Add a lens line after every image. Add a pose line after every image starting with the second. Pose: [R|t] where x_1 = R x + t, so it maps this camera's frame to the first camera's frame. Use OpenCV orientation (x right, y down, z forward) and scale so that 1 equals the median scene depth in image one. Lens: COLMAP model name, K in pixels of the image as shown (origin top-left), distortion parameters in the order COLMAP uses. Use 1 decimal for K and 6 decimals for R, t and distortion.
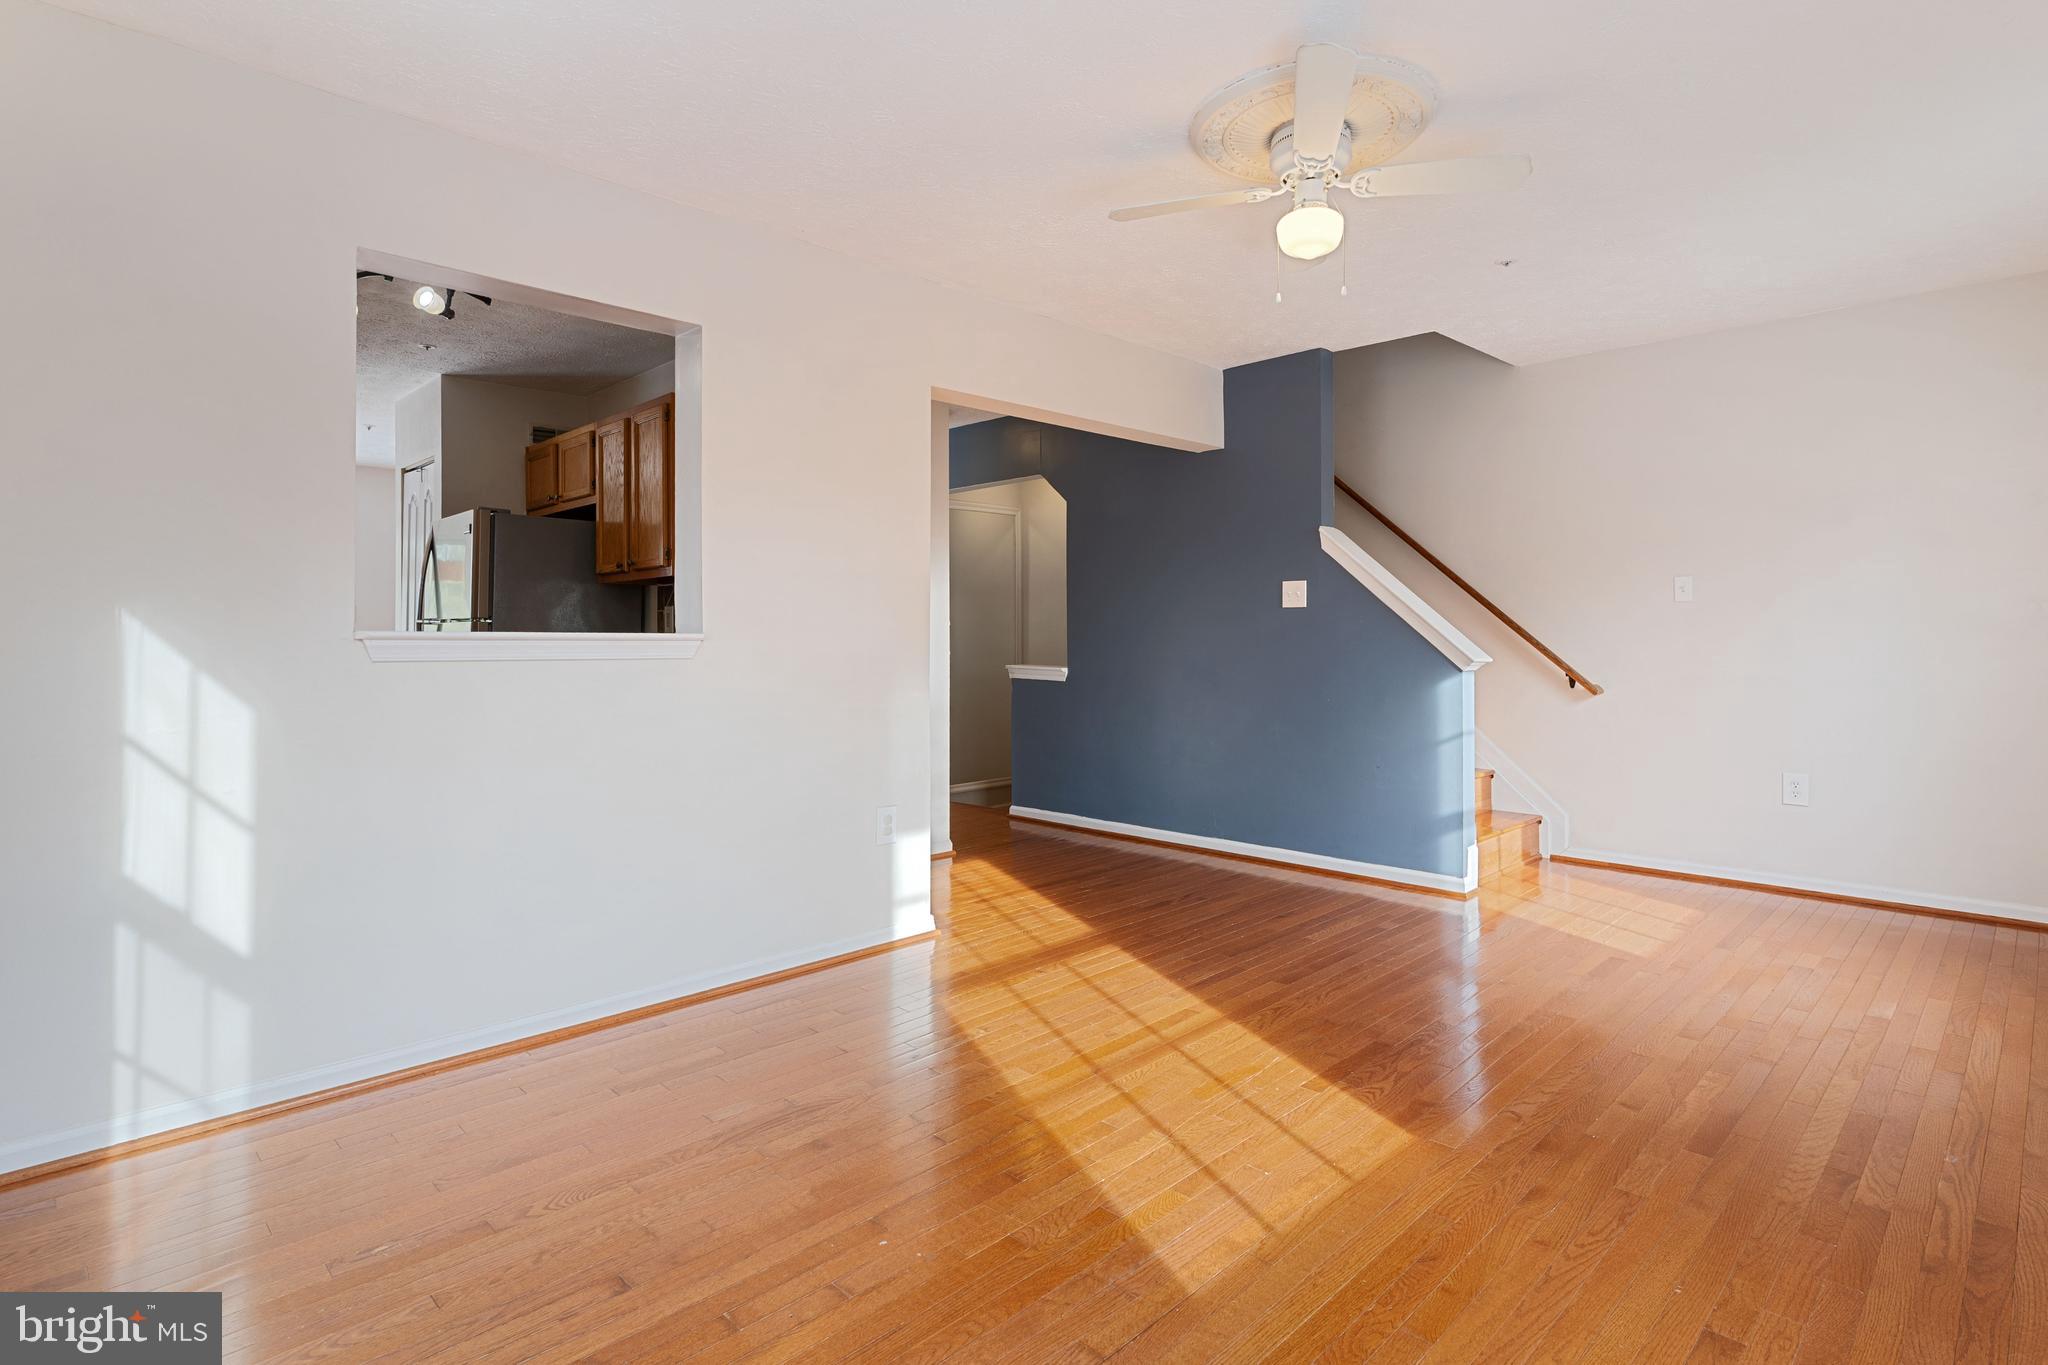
lens RADIAL K [[1025.8, 0, 1021.7], [0, 1025.8, 635.4], [0, 0, 1]] dist [0.000304, -0.000338]
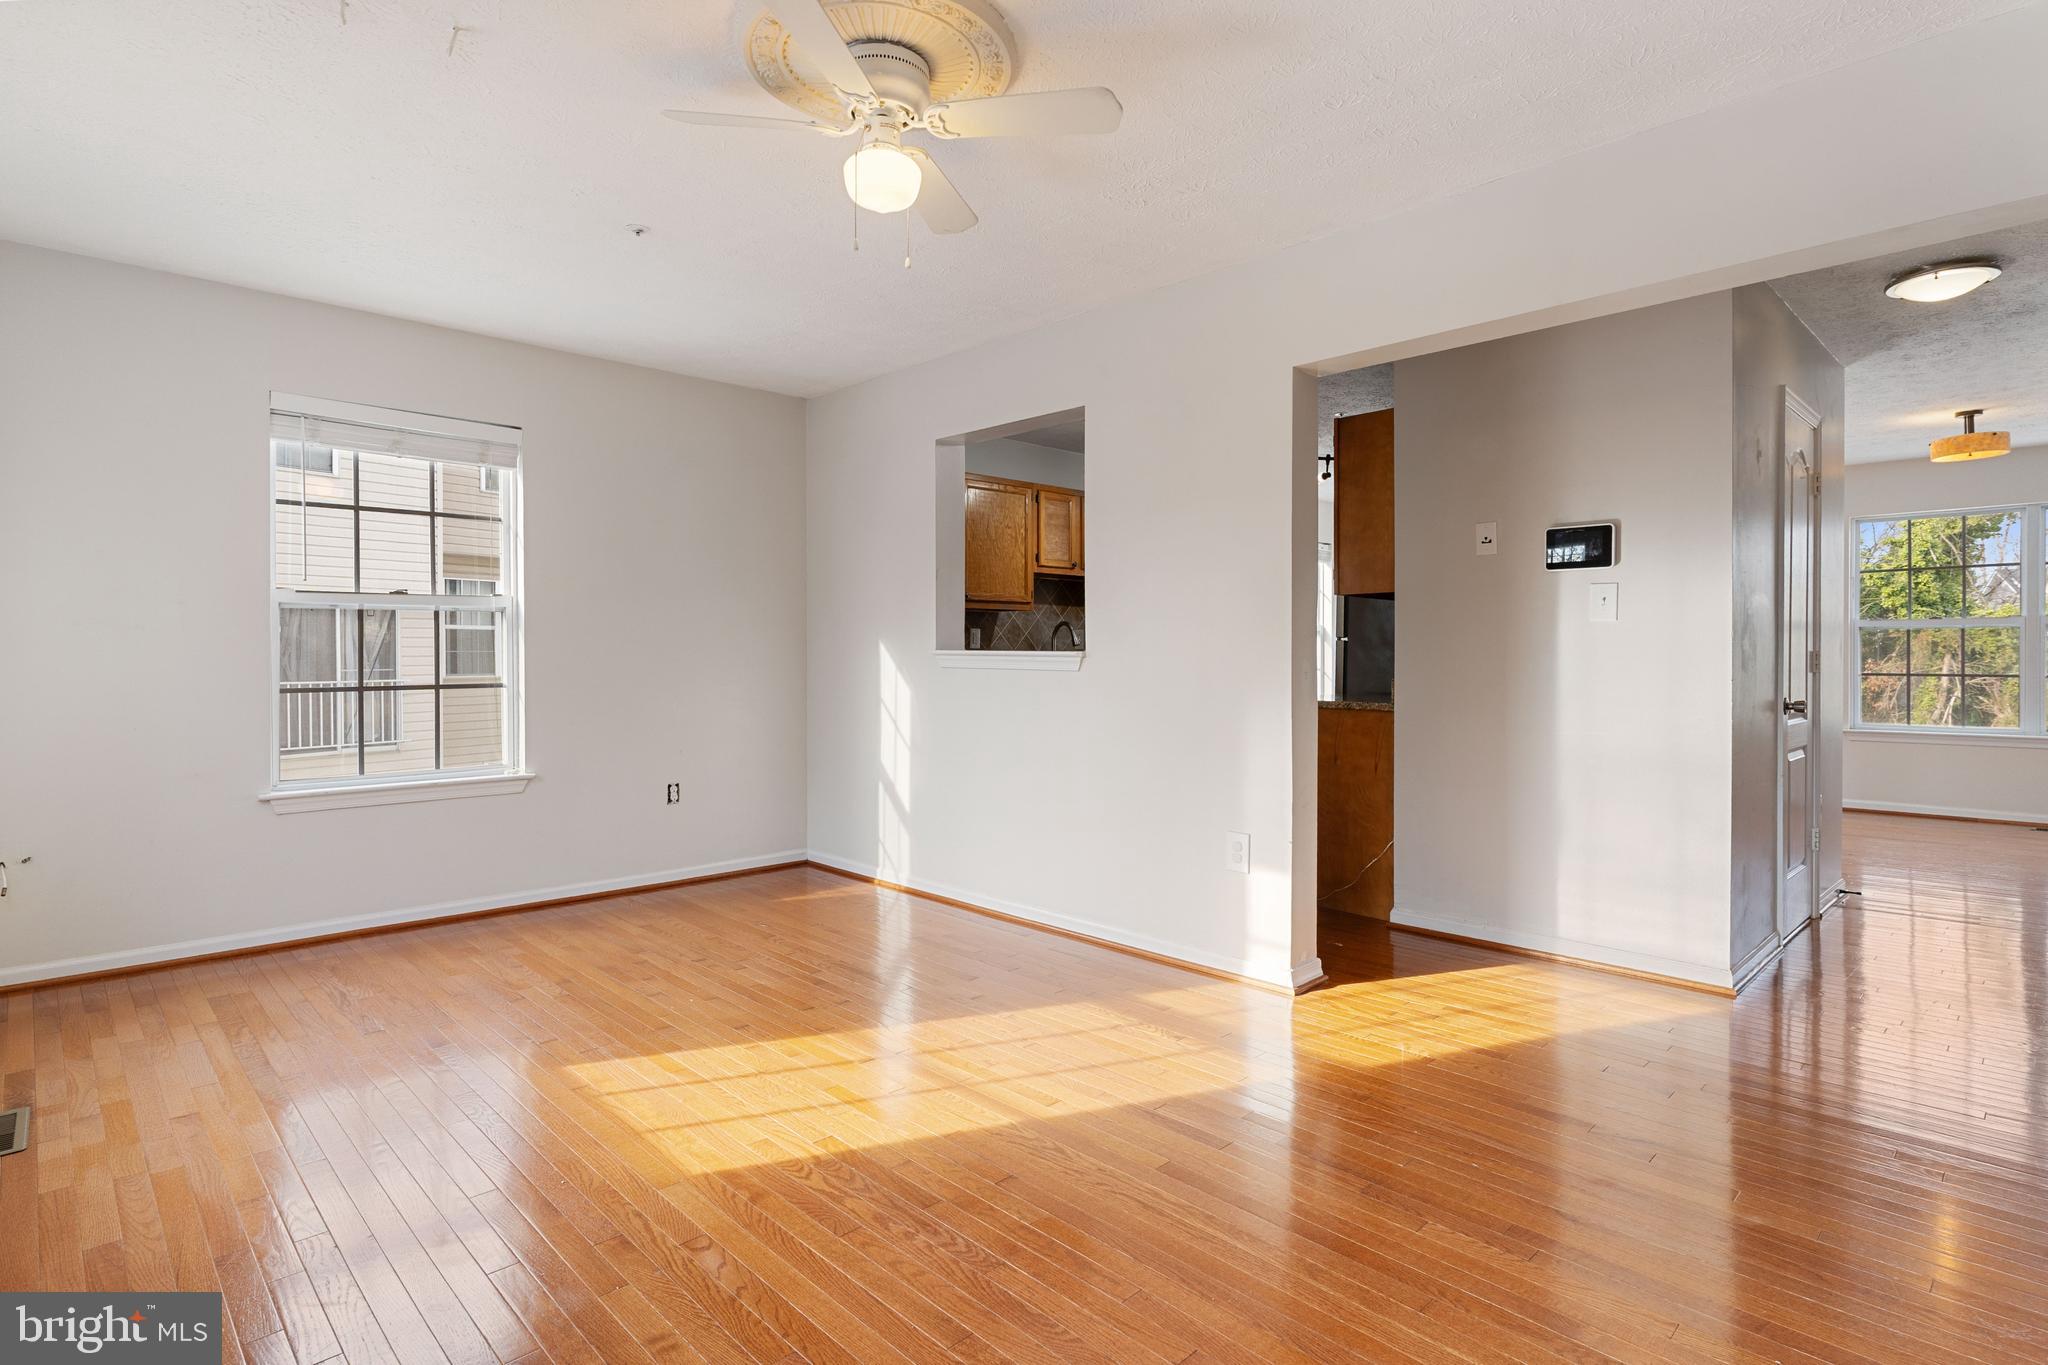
lens RADIAL K [[1027.1, 0, 1029.5], [0, 1027.1, 654.1], [0, 0, 1]] dist [0.000361, -0.000239]
pose [[-0.003394, 0.002565, -0.999991, 1.273933], [0.002043, 0.999995, 0.002558, -0.003490], [0.999992, -0.002034, -0.003400, 1.246864]]
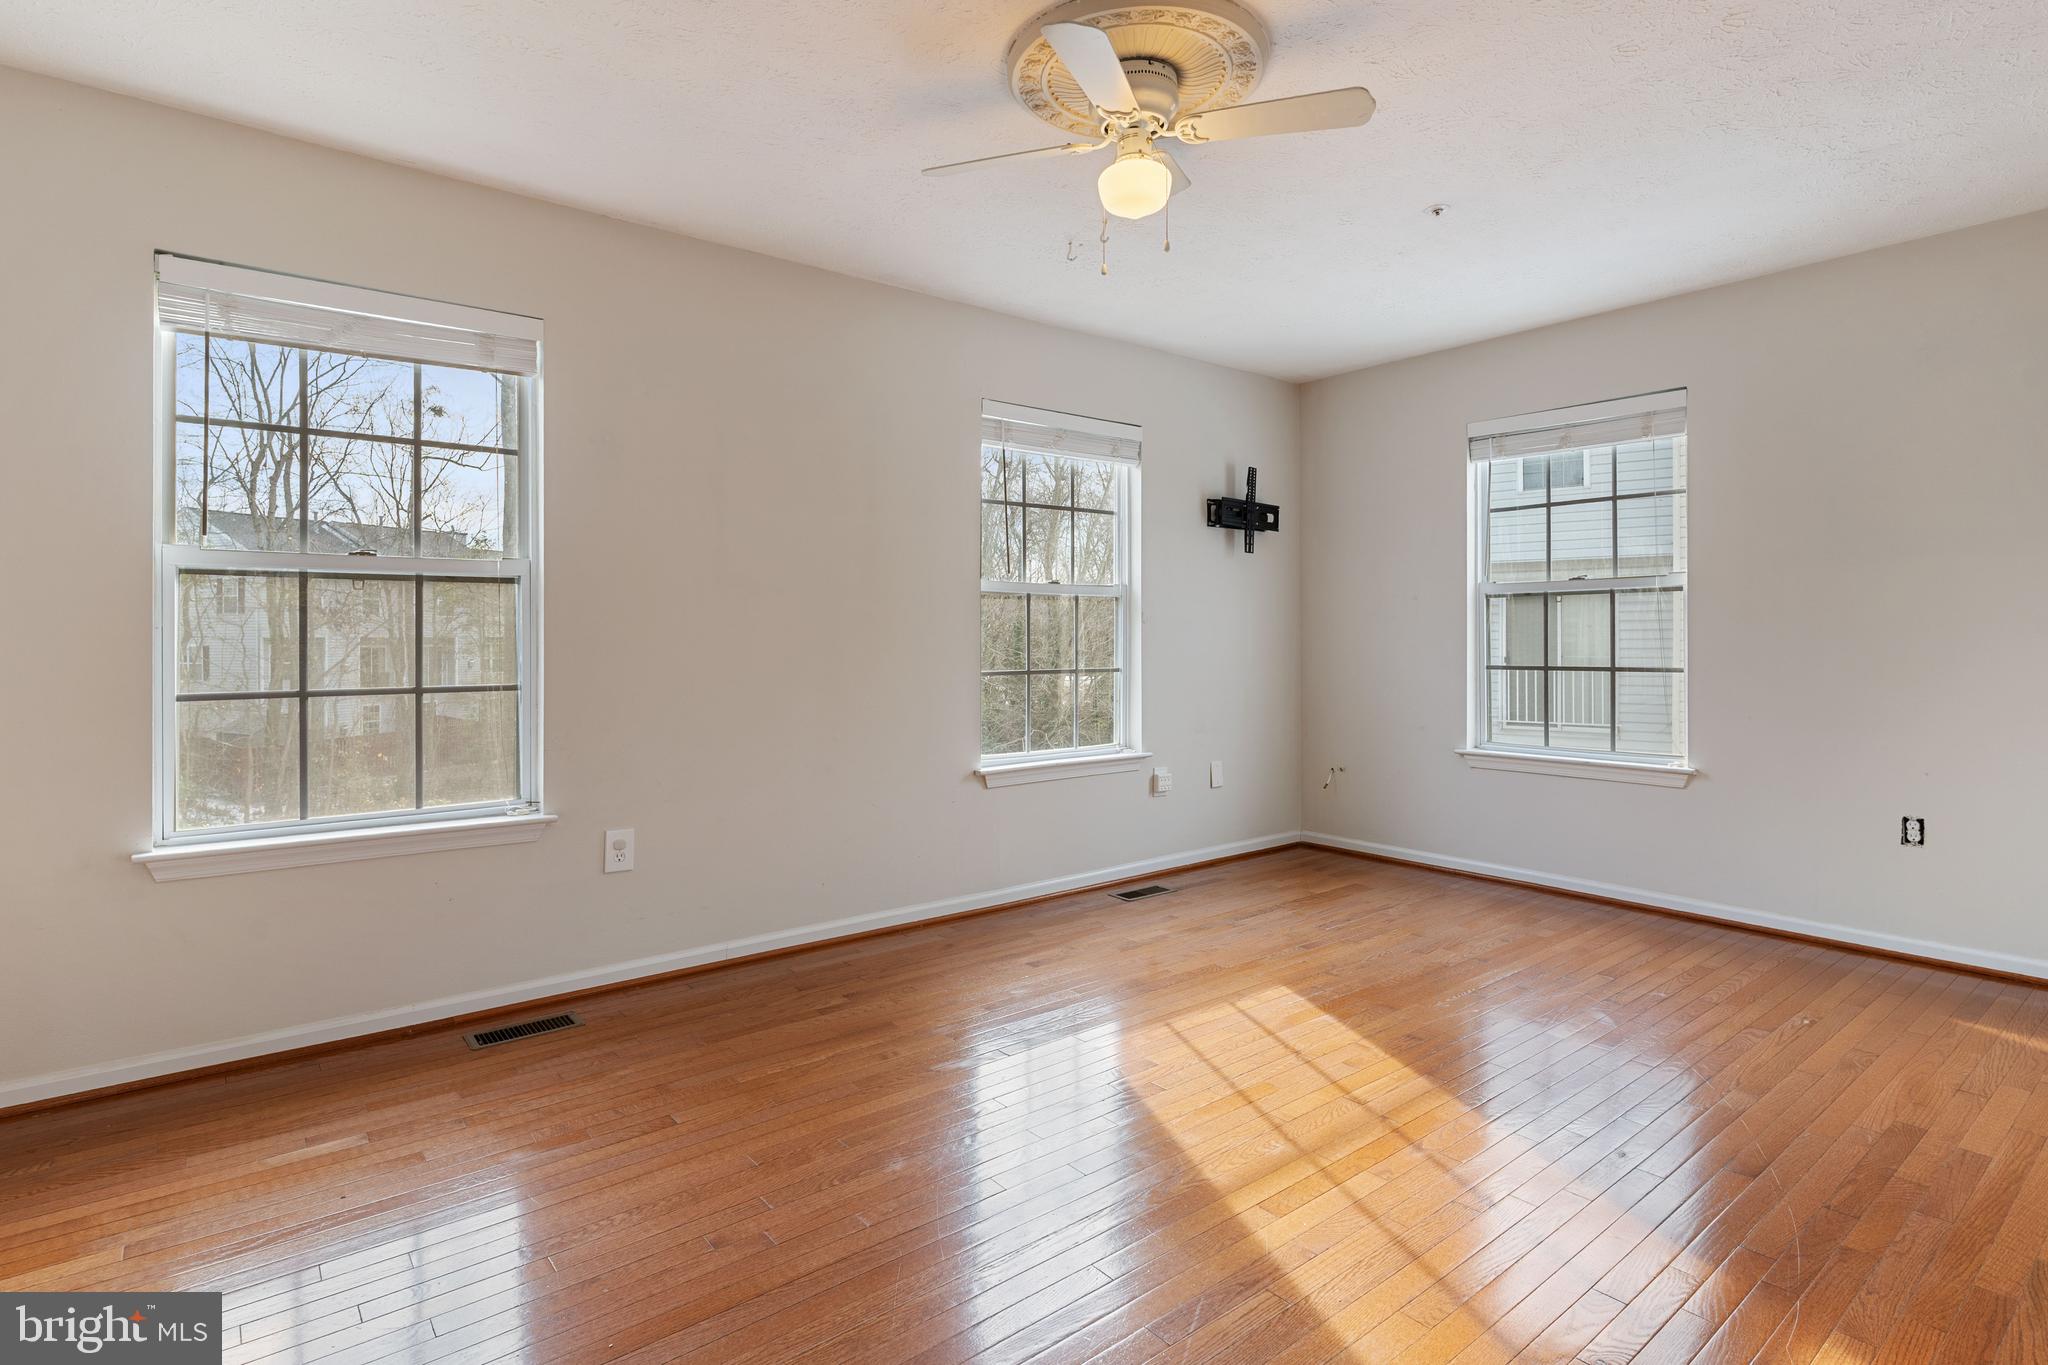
lens RADIAL K [[1025.8, 0, 1021.7], [0, 1025.8, 635.4], [0, 0, 1]] dist [0.000304, -0.000338]
pose [[-0.994611, 0.006554, 0.103471, 0.322073], [0.005965, 0.999964, -0.006003, 0.001923], [-0.103507, -0.005353, -0.994614, 2.117456]]
